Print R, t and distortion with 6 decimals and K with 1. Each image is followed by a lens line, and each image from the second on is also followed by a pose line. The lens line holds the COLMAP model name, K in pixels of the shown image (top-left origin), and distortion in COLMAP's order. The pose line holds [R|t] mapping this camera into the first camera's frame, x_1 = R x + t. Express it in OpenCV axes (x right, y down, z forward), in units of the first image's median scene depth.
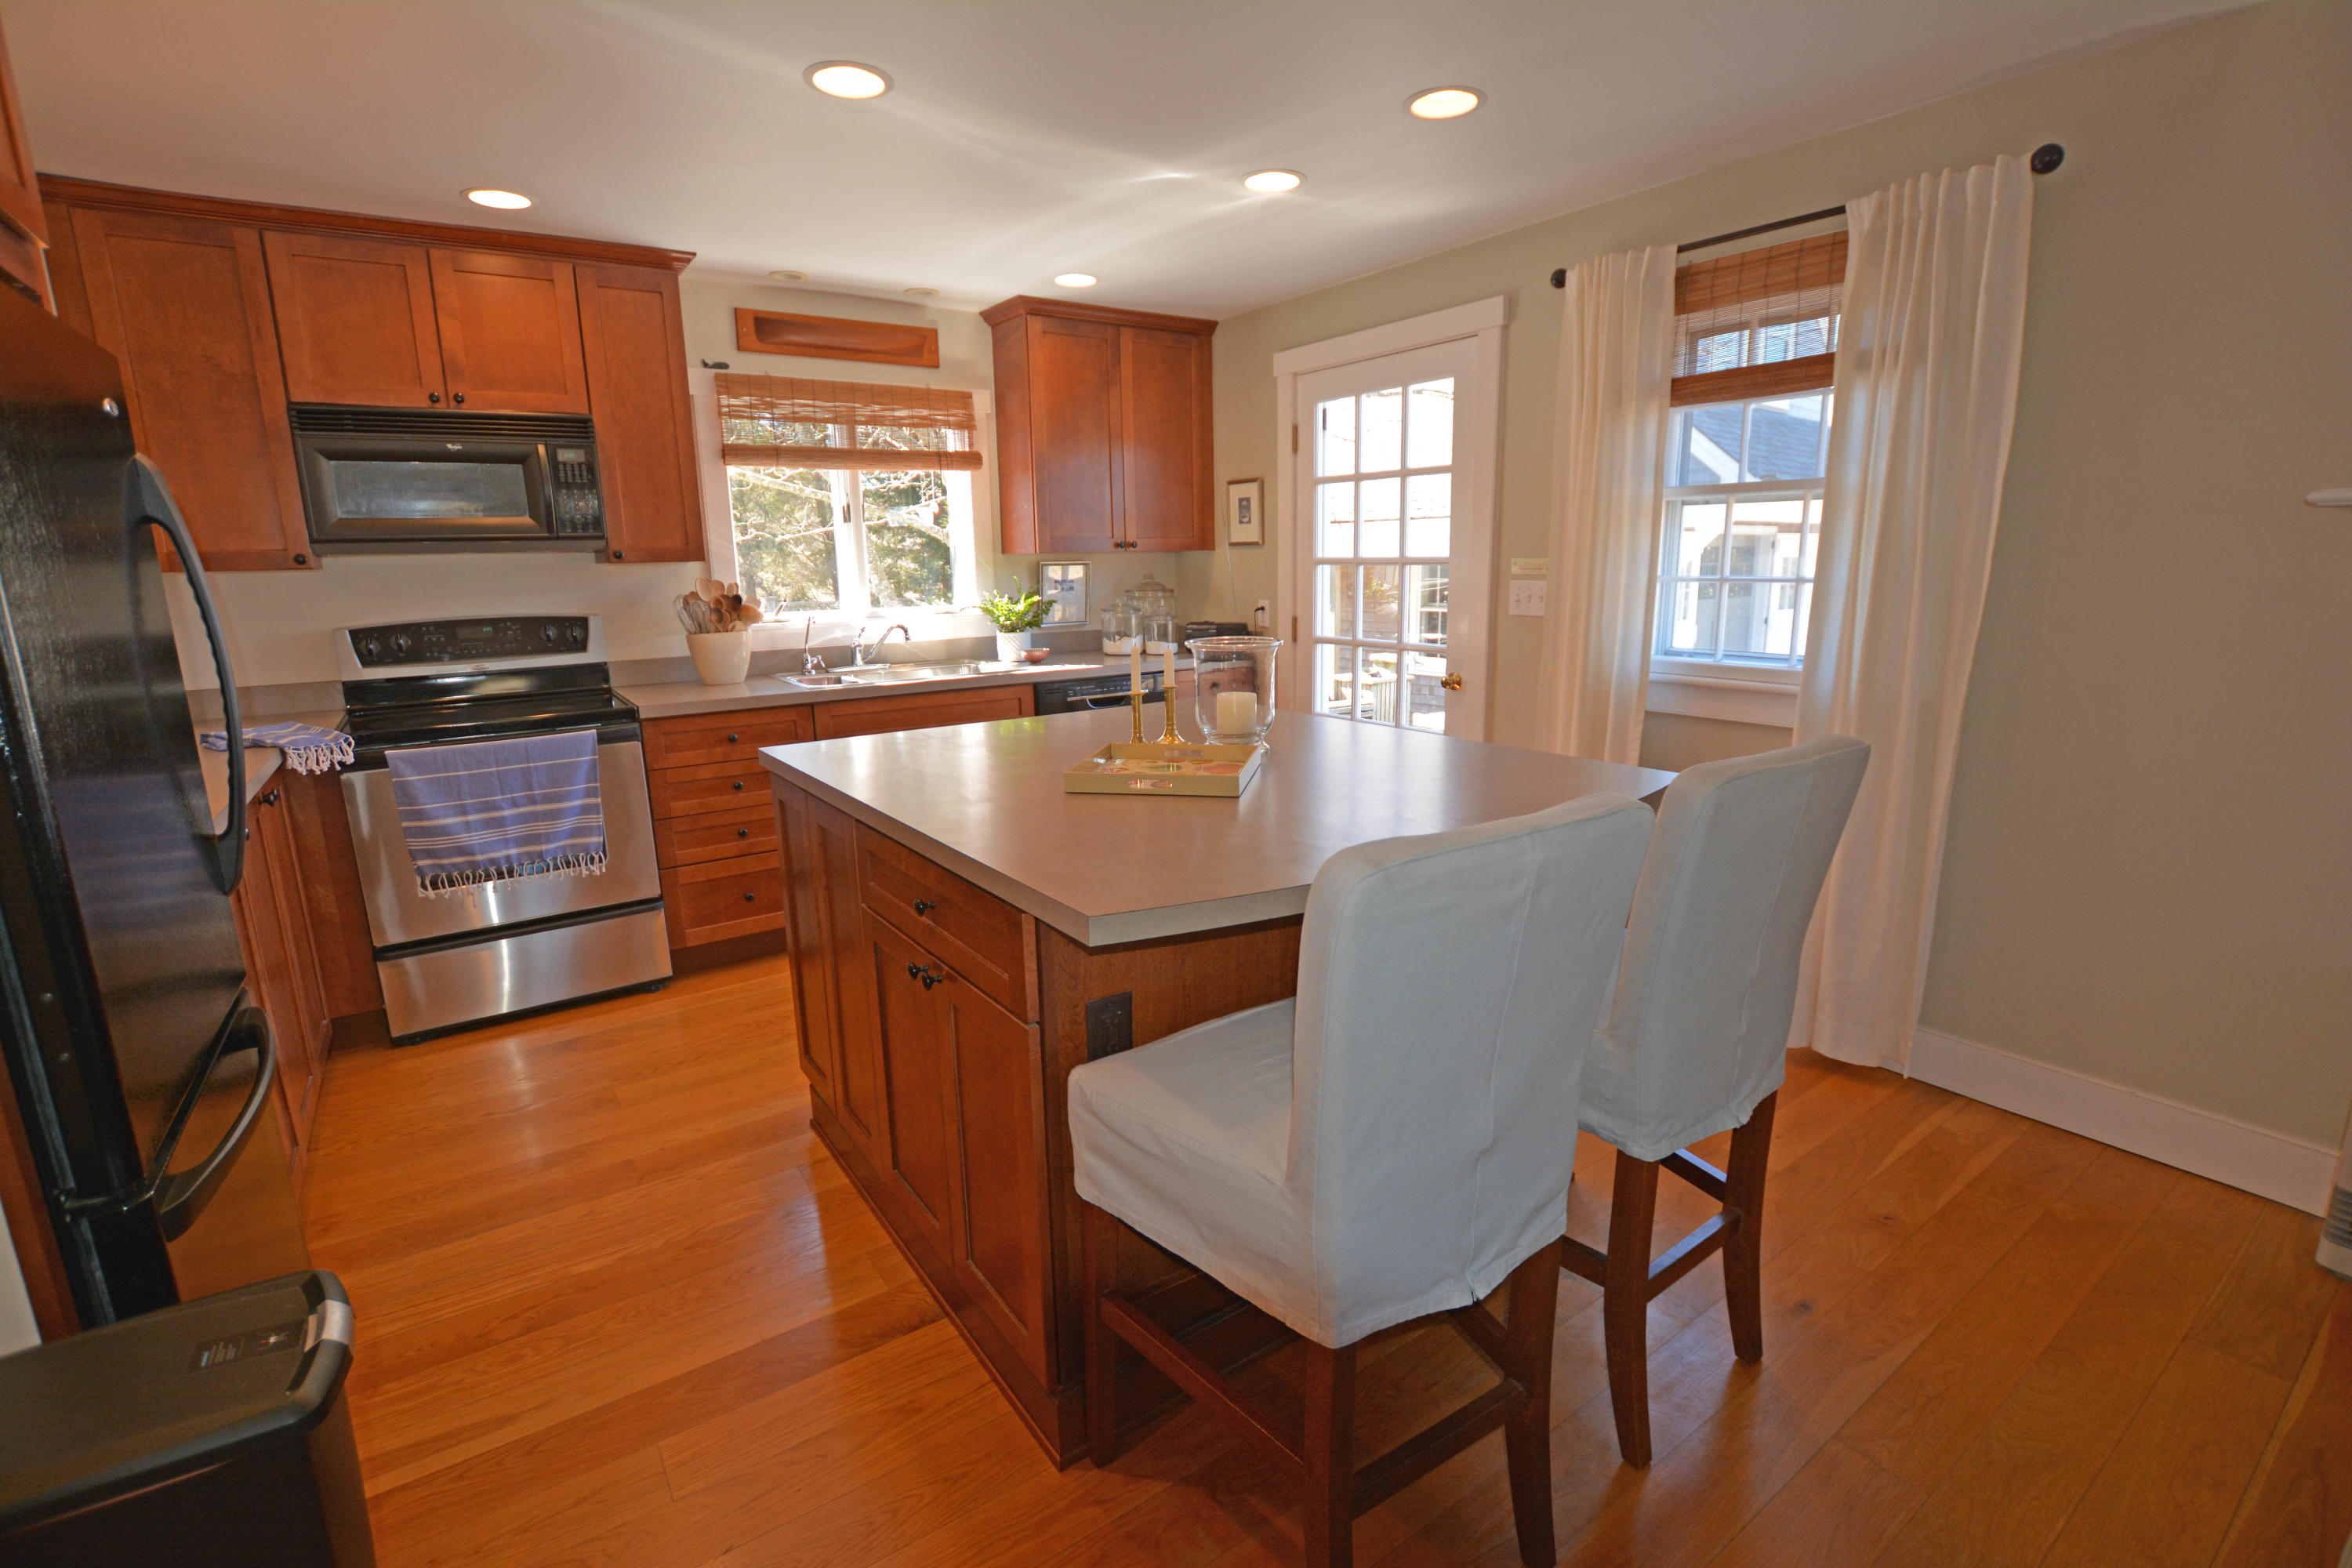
lens RADIAL K [[1059.7, 0, 1173.5], [0, 1059.7, 790.7], [0, 0, 1]] dist [-0.024643, 0.000385]
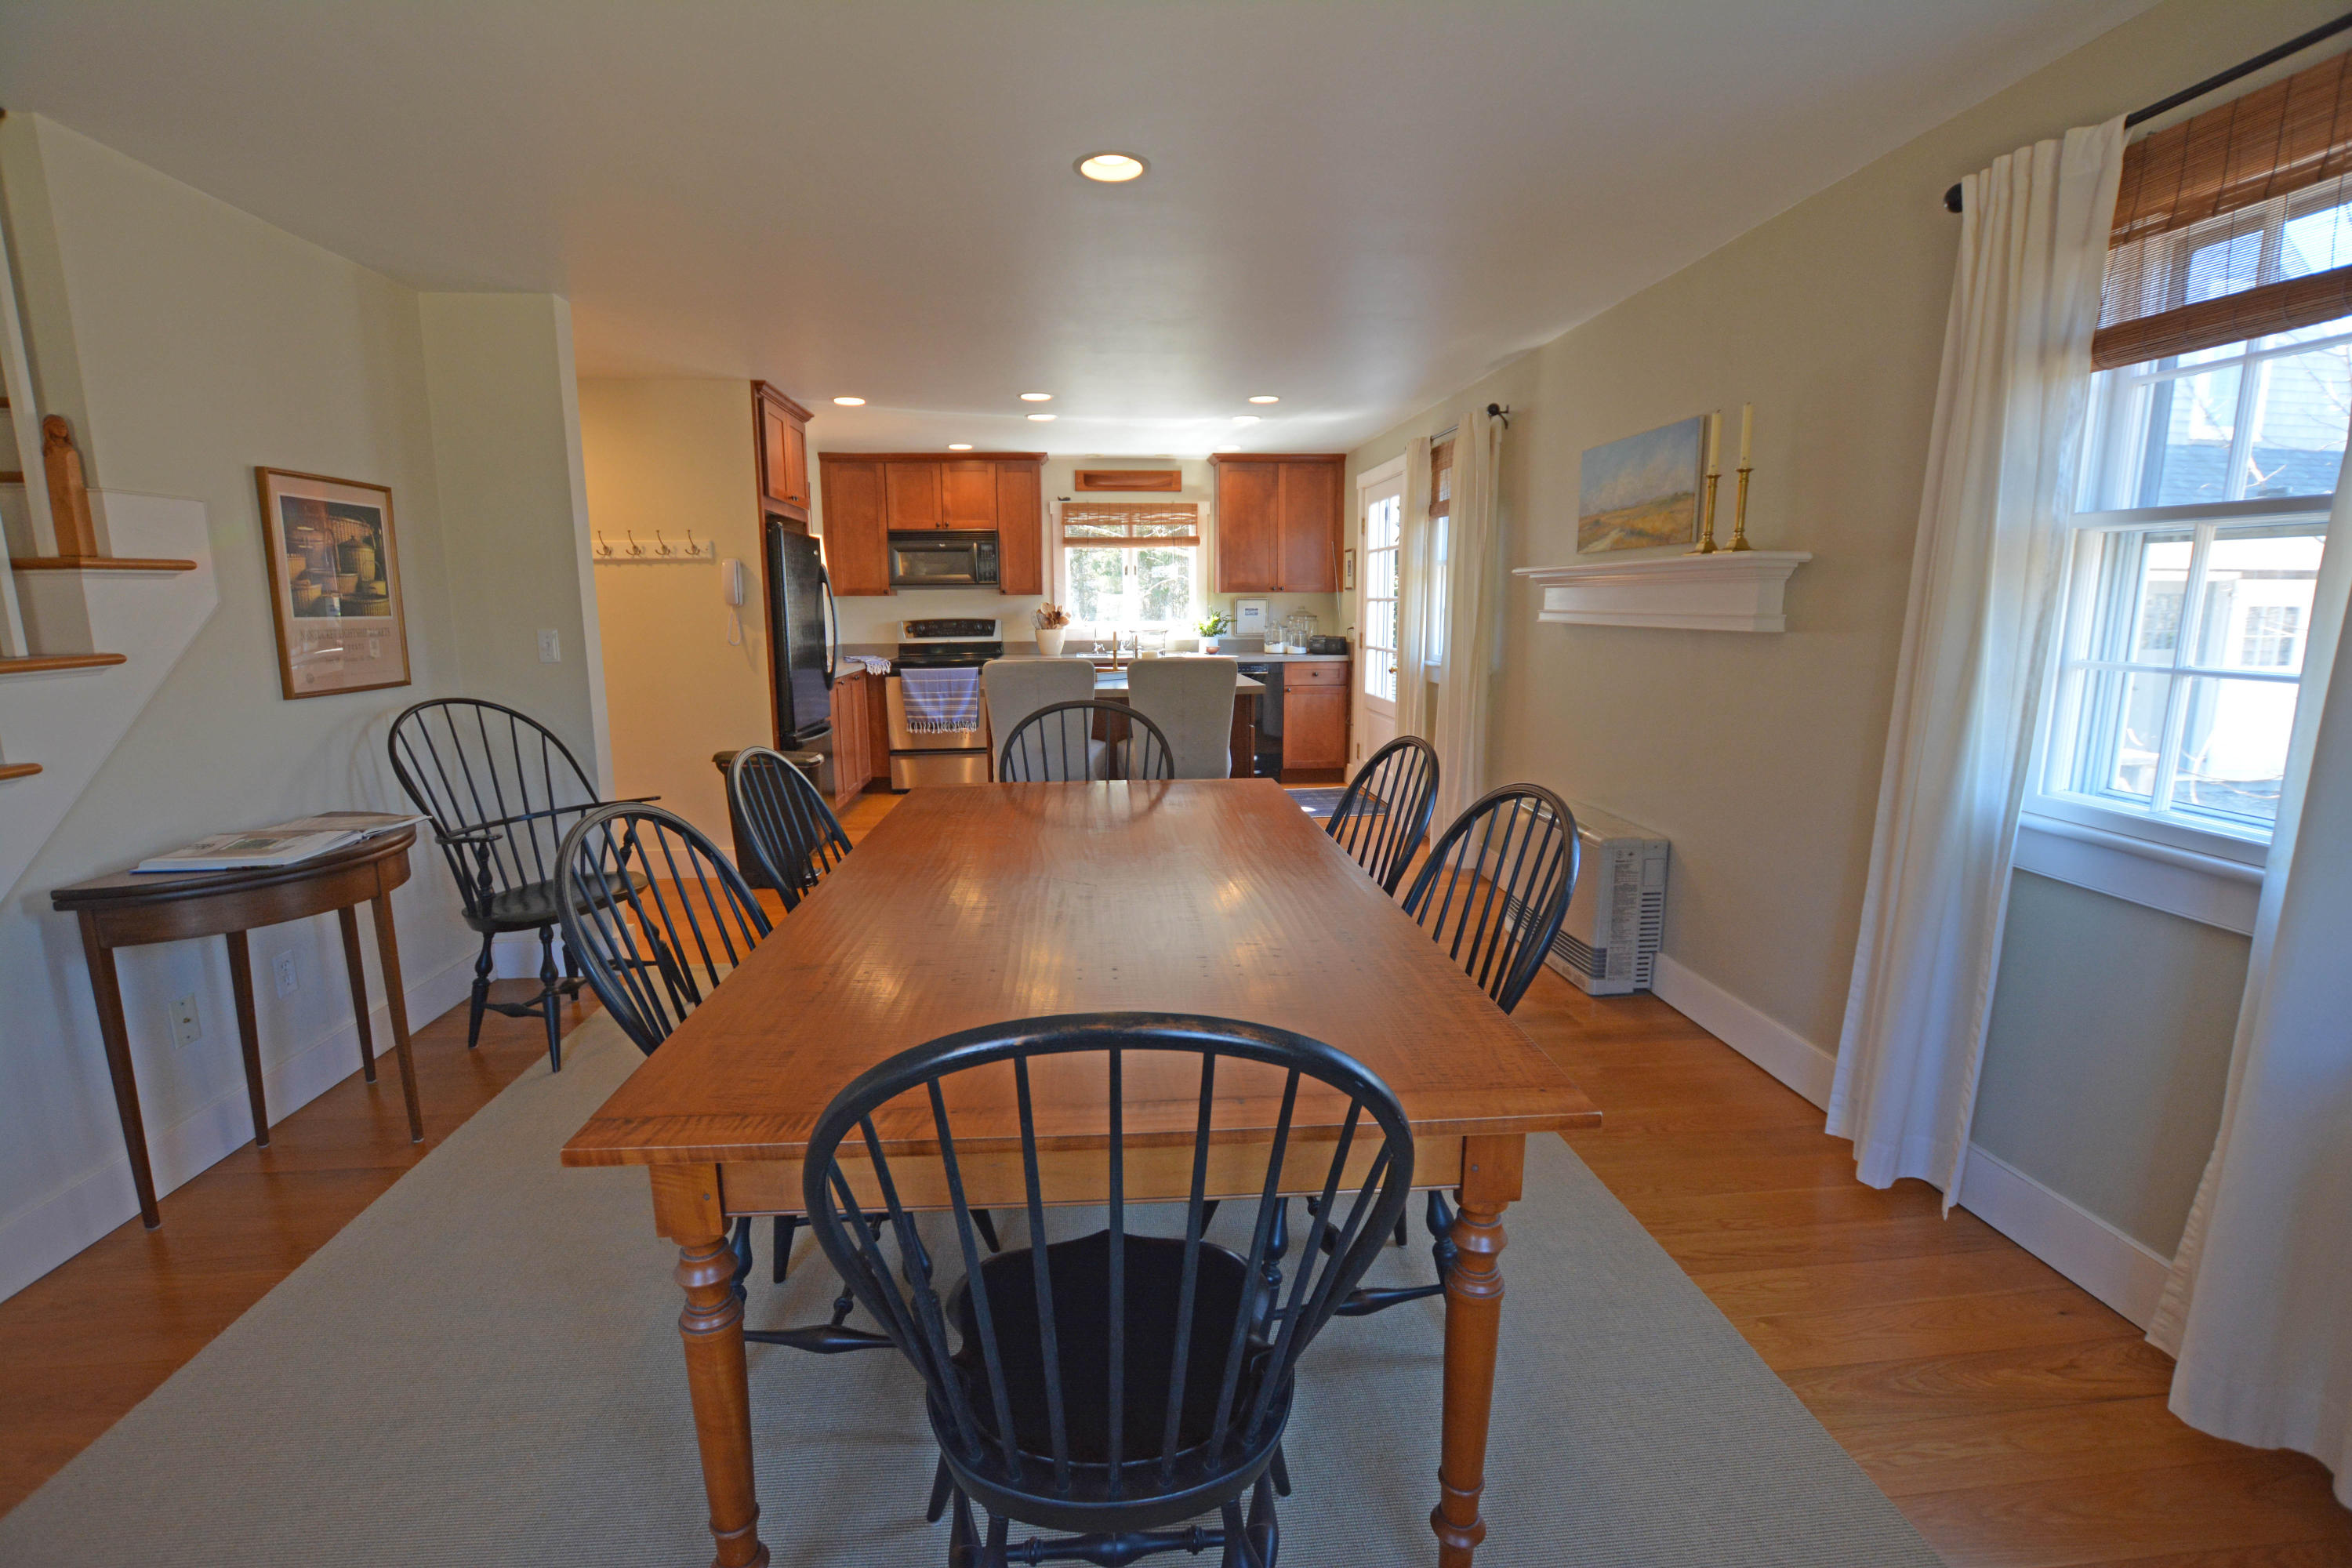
lens RADIAL K [[1059.7, 0, 1173.5], [0, 1059.7, 790.7], [0, 0, 1]] dist [-0.024643, 0.000385]
pose [[0.859566, 0.103380, -0.500459, 0.829321], [-0.119318, 0.992856, 0.000160, 0.130303], [0.496901, 0.059576, 0.865760, -0.636600]]
